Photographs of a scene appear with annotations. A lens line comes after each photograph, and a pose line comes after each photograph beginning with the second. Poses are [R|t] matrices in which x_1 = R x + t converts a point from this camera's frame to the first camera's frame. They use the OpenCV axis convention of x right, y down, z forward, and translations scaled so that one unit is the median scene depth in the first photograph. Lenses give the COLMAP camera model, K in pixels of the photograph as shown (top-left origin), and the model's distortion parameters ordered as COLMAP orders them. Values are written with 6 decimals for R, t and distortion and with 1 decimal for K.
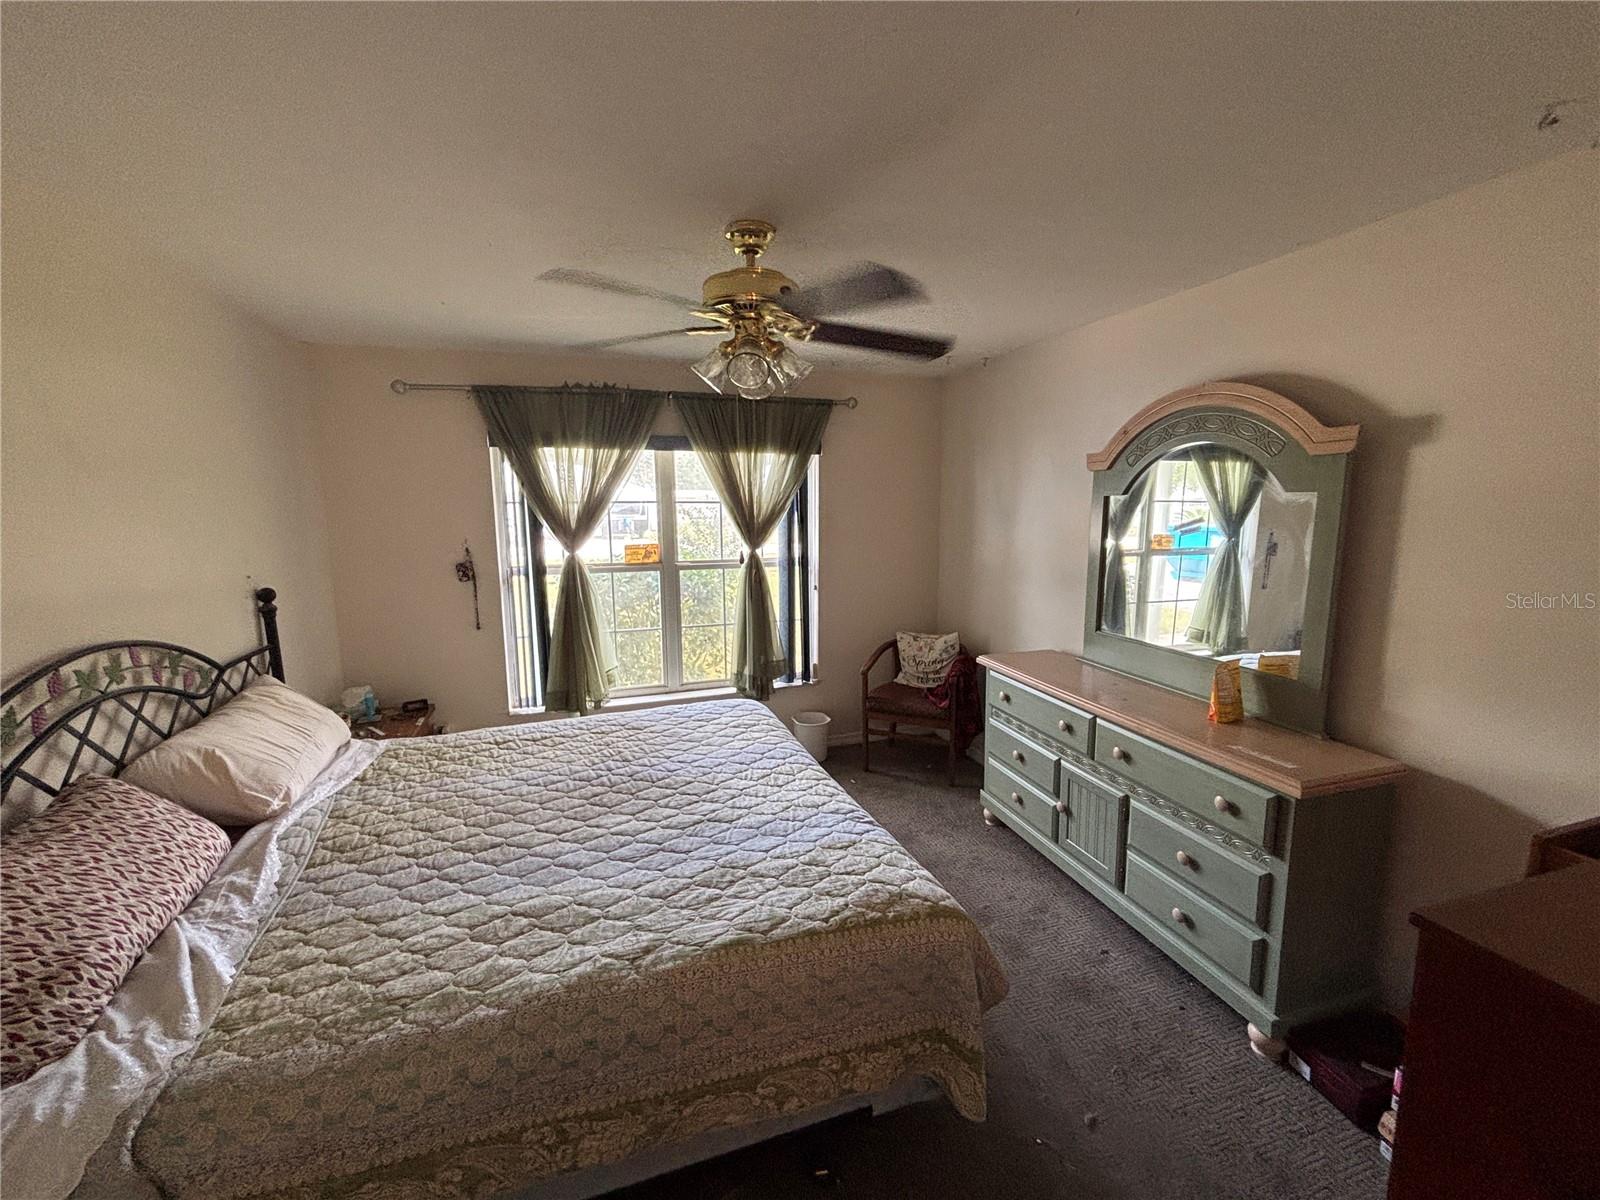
lens RADIAL K [[639.4, 0, 809.4], [0, 639.4, 599.5], [0, 0, 1]] dist [-0.000093, 0.000011]
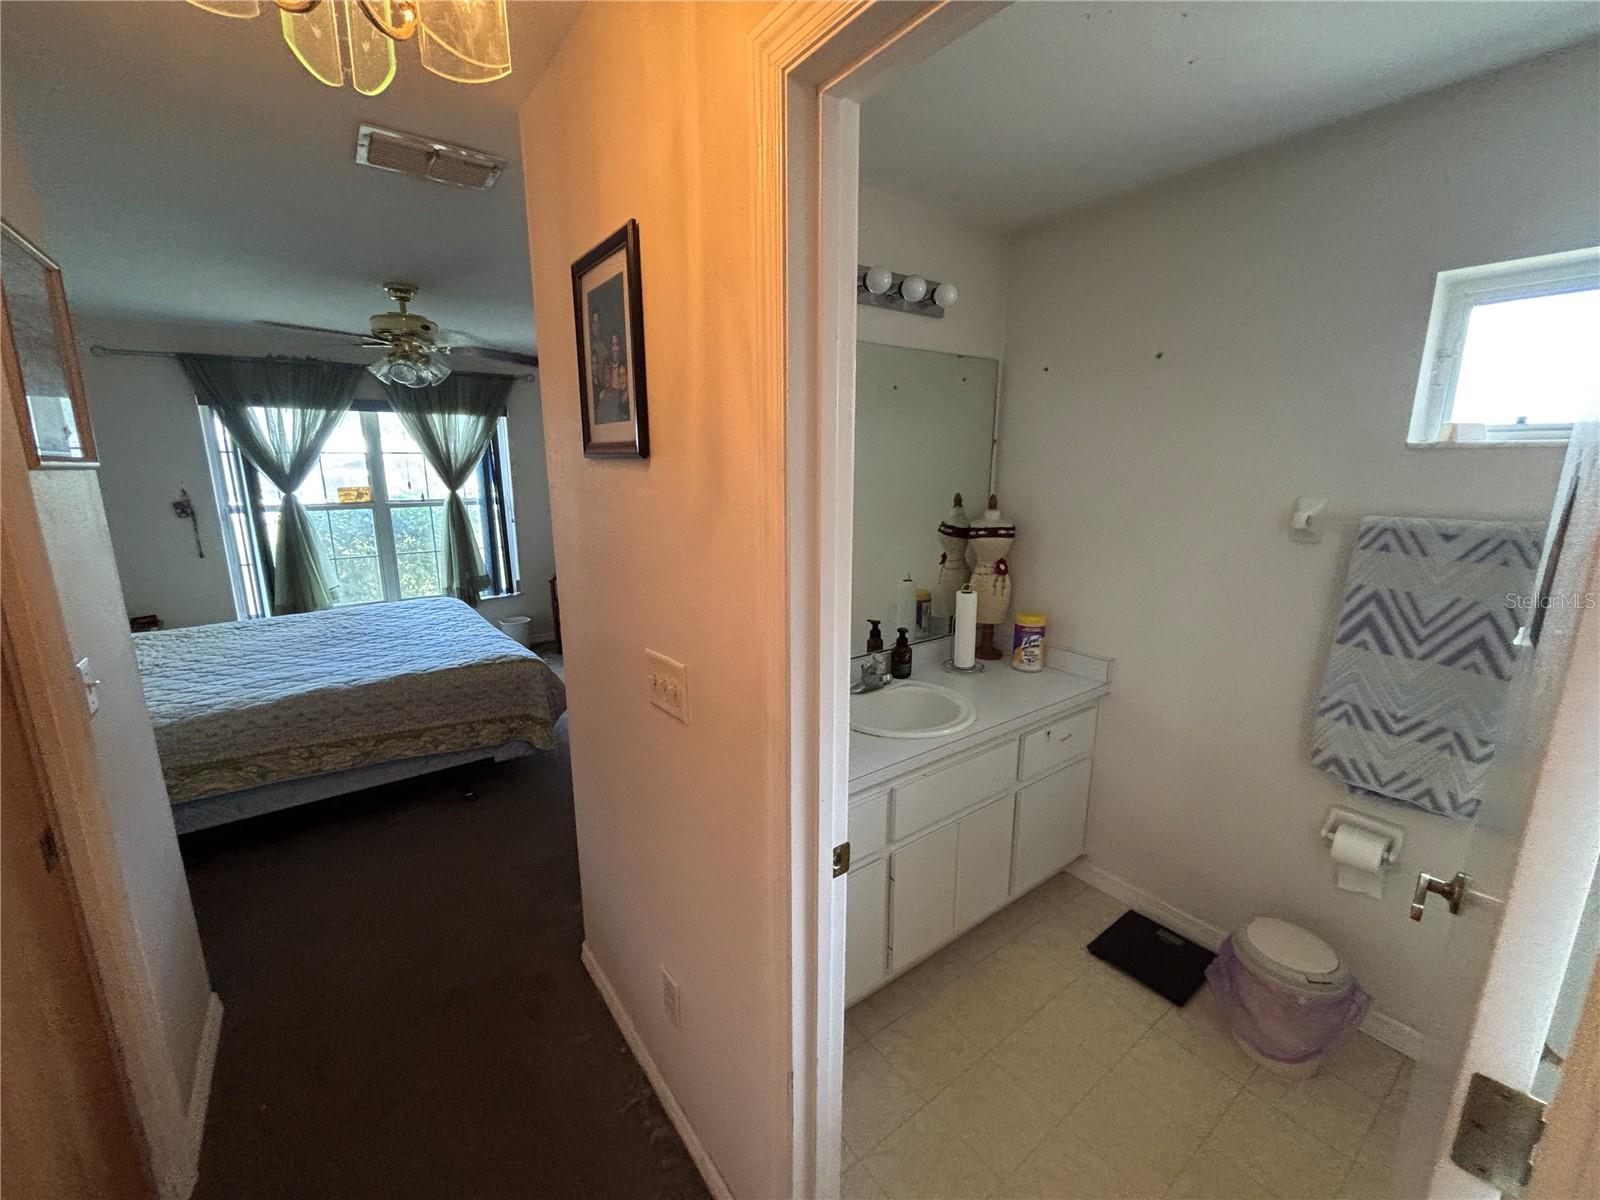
lens RADIAL K [[647.6, 0, 797.5], [0, 647.6, 597.9], [0, 0, 1]] dist [0.000384, 0.000267]
pose [[0.951347, -0.056863, 0.302828, 0.177492], [0.038585, 0.997073, 0.066008, 0.084179], [-0.305695, -0.051112, 0.950757, -0.509000]]
